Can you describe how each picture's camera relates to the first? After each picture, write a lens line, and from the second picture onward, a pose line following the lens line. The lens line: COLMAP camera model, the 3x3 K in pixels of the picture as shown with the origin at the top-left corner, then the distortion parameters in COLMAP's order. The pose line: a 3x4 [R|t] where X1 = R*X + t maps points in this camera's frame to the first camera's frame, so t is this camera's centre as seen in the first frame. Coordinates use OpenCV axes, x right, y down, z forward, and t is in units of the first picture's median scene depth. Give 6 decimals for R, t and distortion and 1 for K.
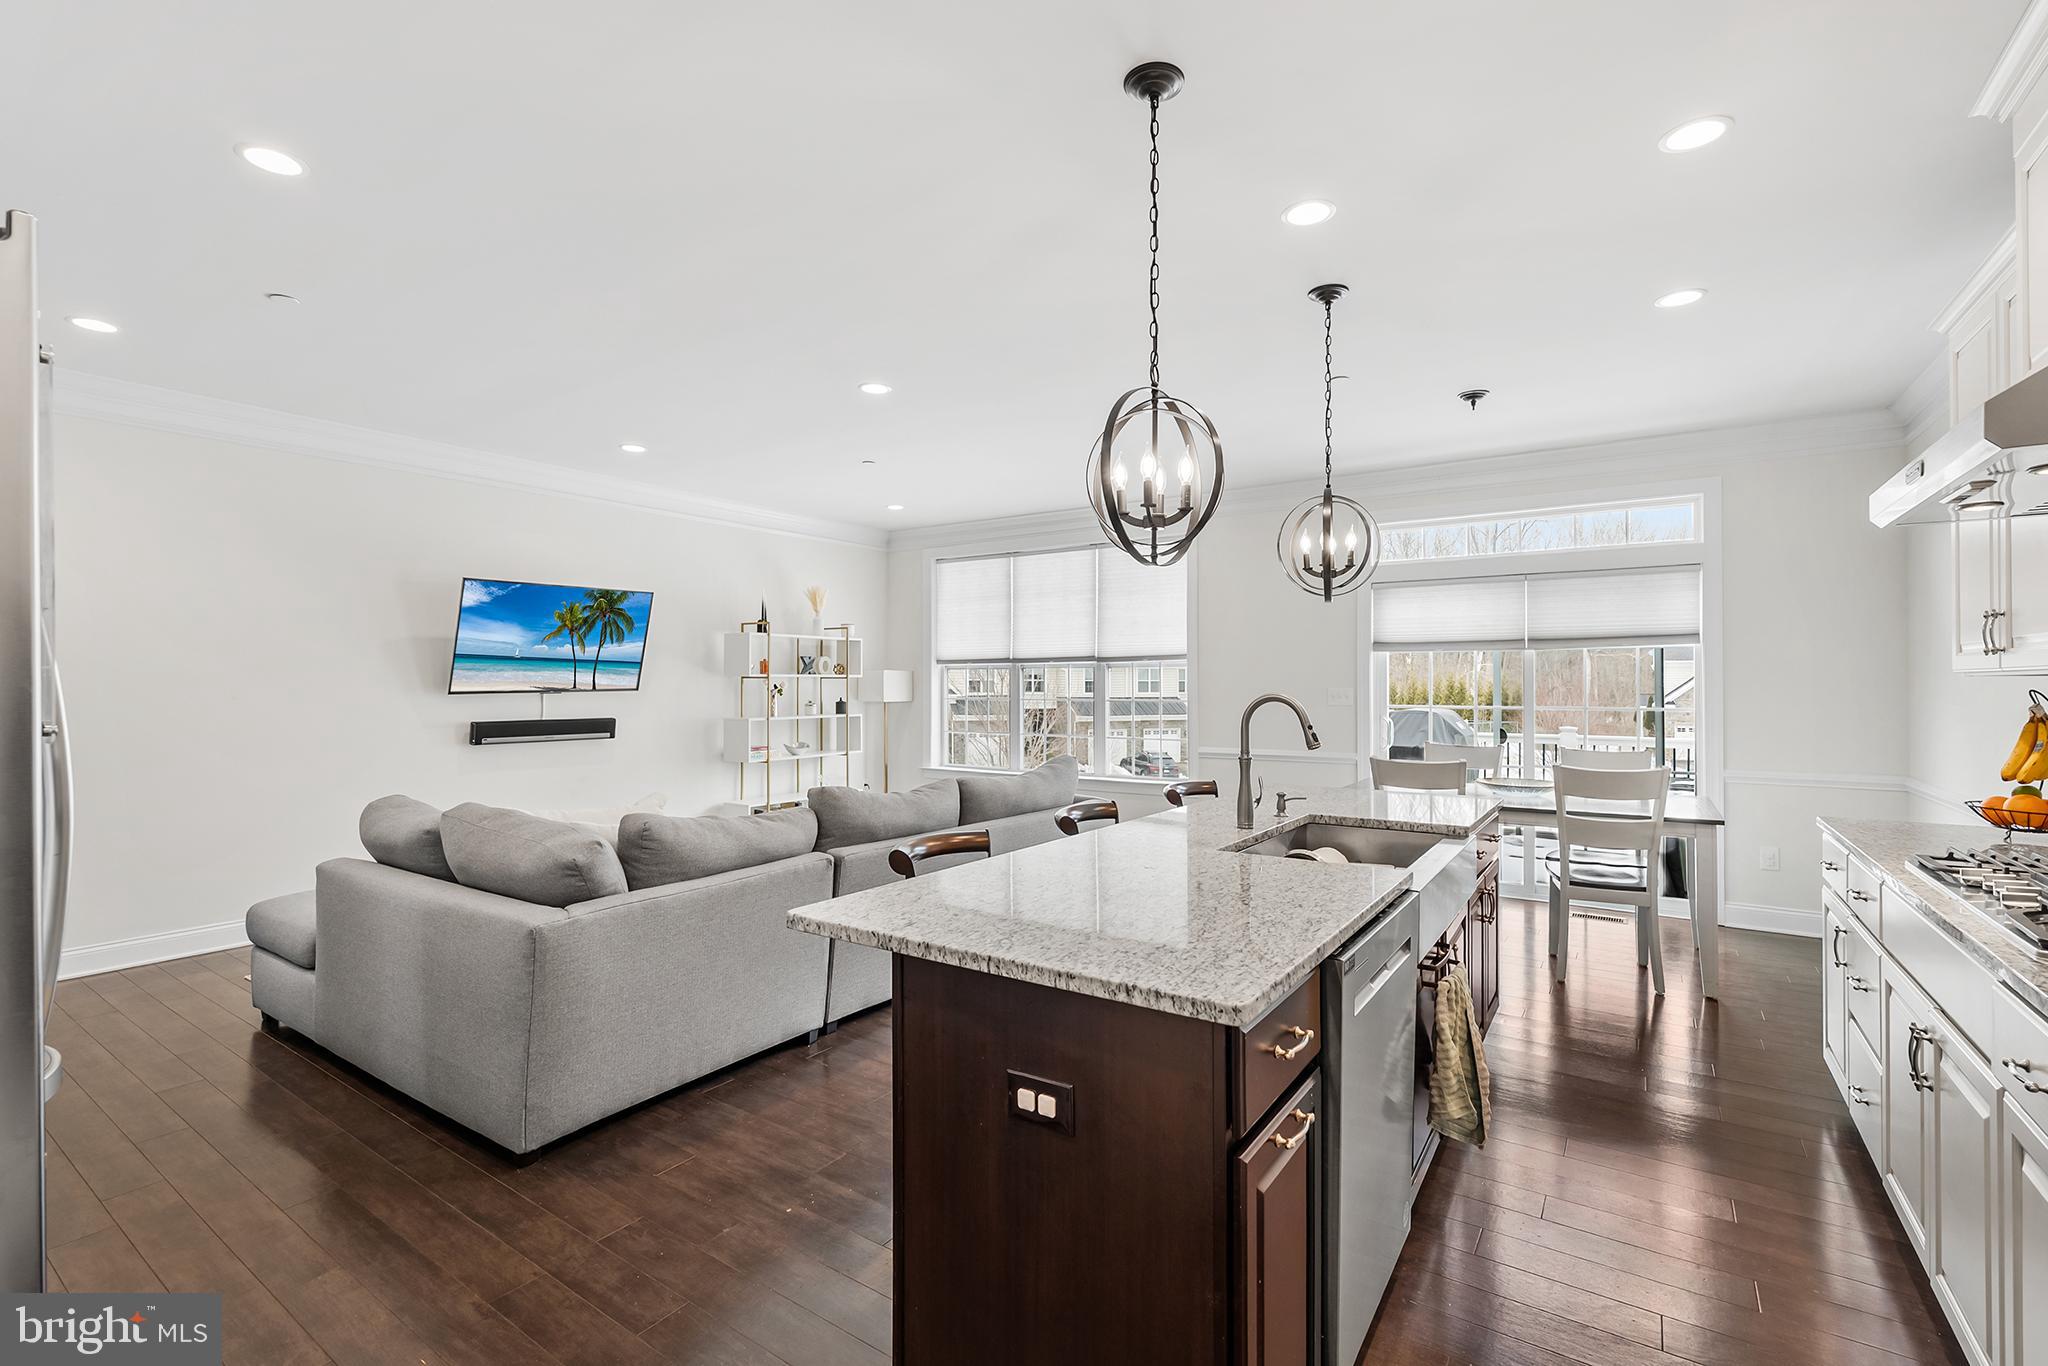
lens RADIAL K [[920.3, 0, 1034.9], [0, 920.3, 684.4], [0, 0, 1]] dist [-0.013858, 0.000141]
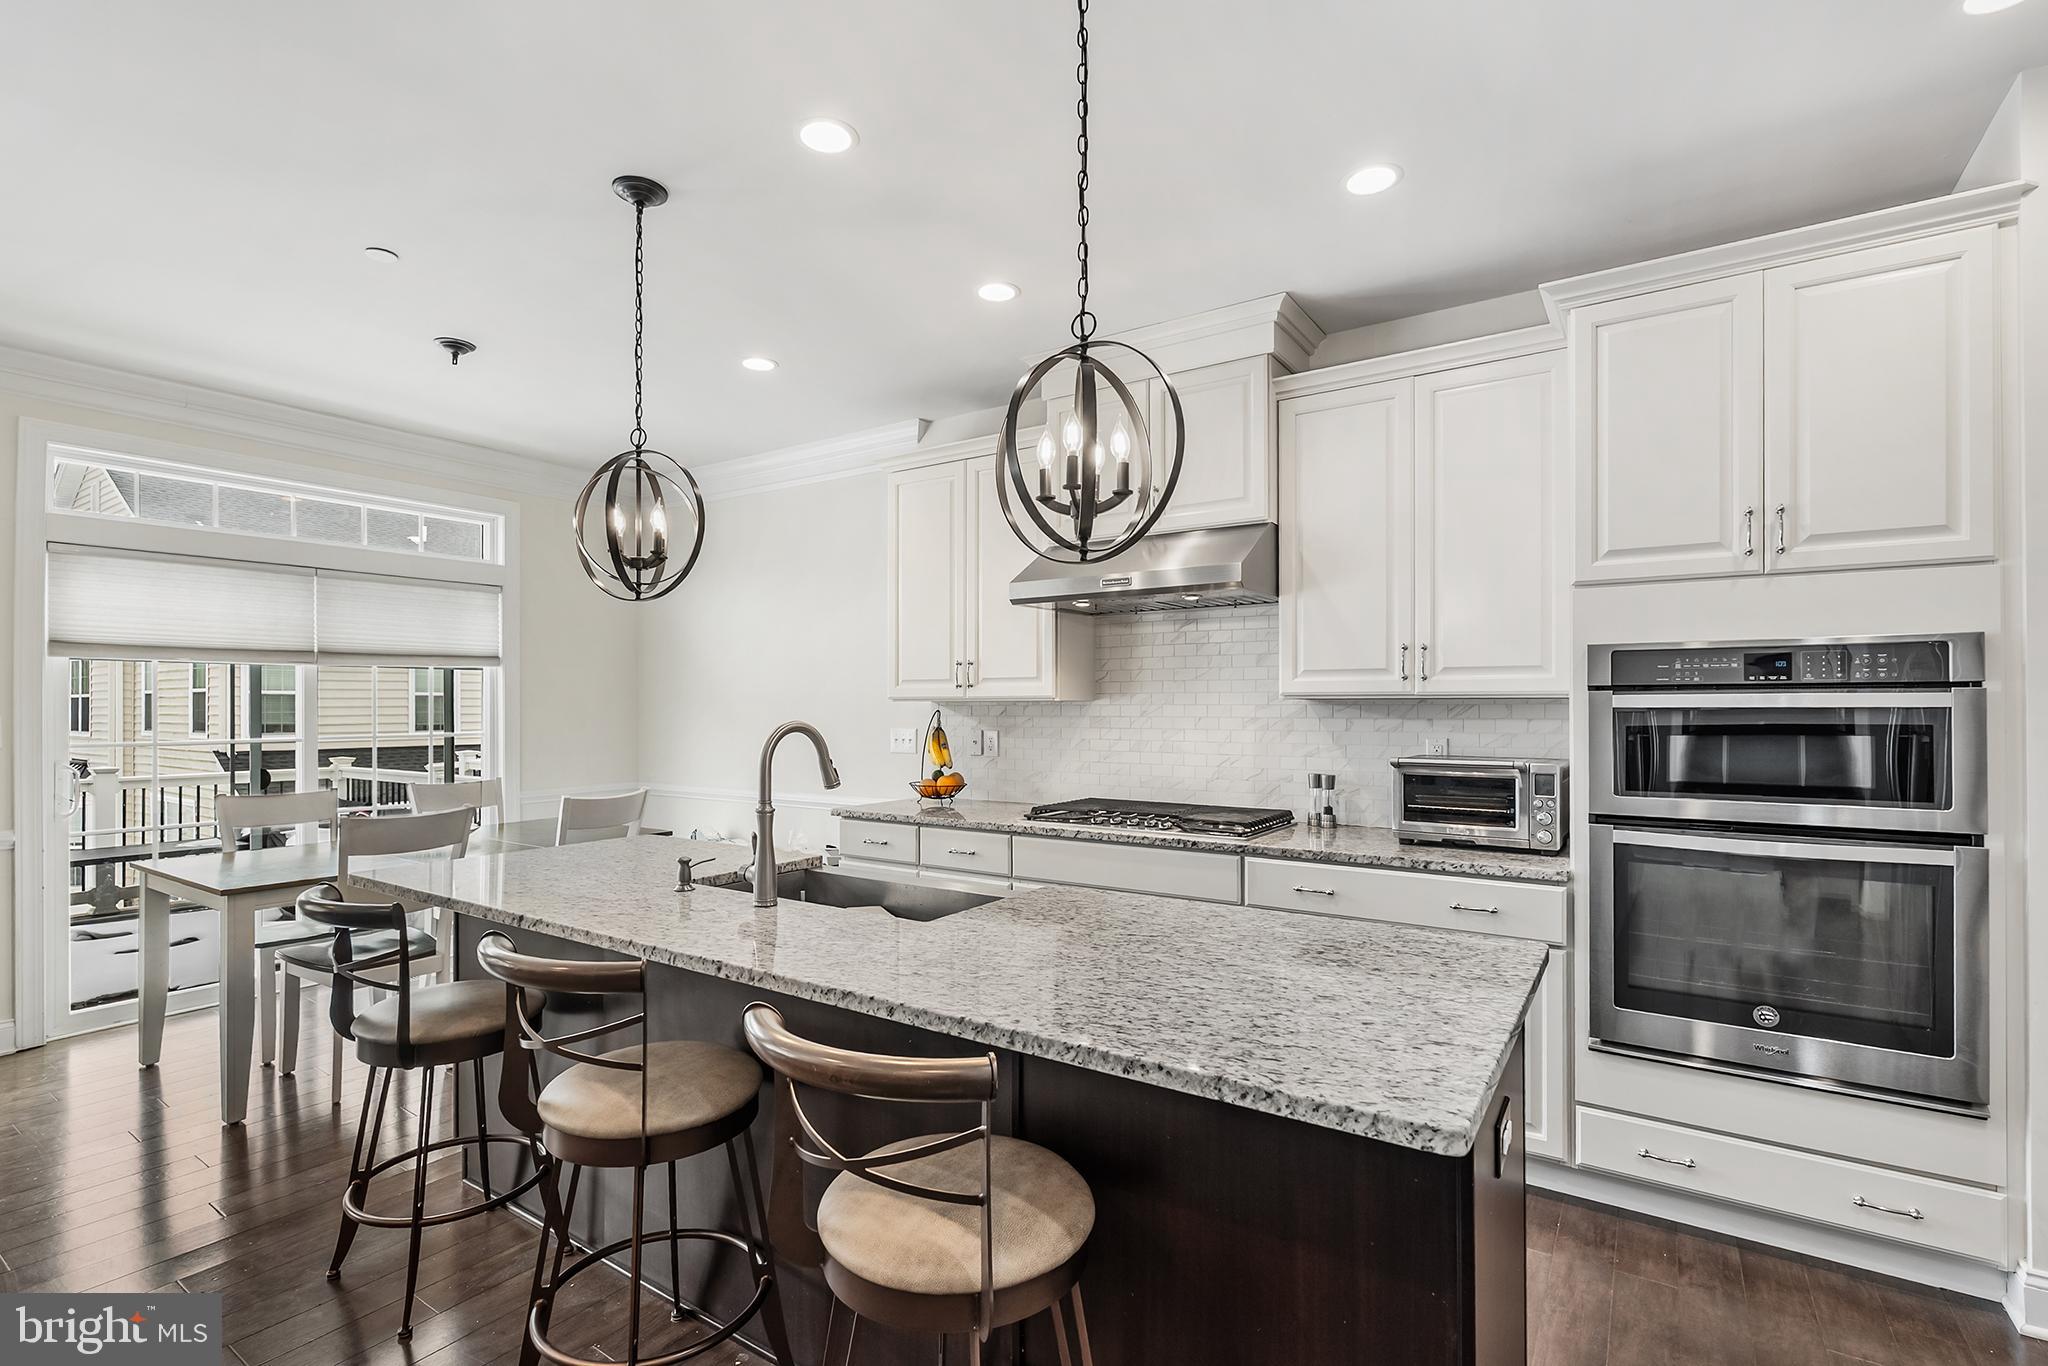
lens RADIAL K [[935.2, 0, 1028.8], [0, 935.2, 701.6], [0, 0, 1]] dist [-0.013224, -0.000033]
pose [[-0.001589, 0.002469, 0.999996, -0.271694], [0.002153, 0.999995, -0.002466, -0.002828], [-0.999996, 0.002149, -0.001595, 0.411704]]
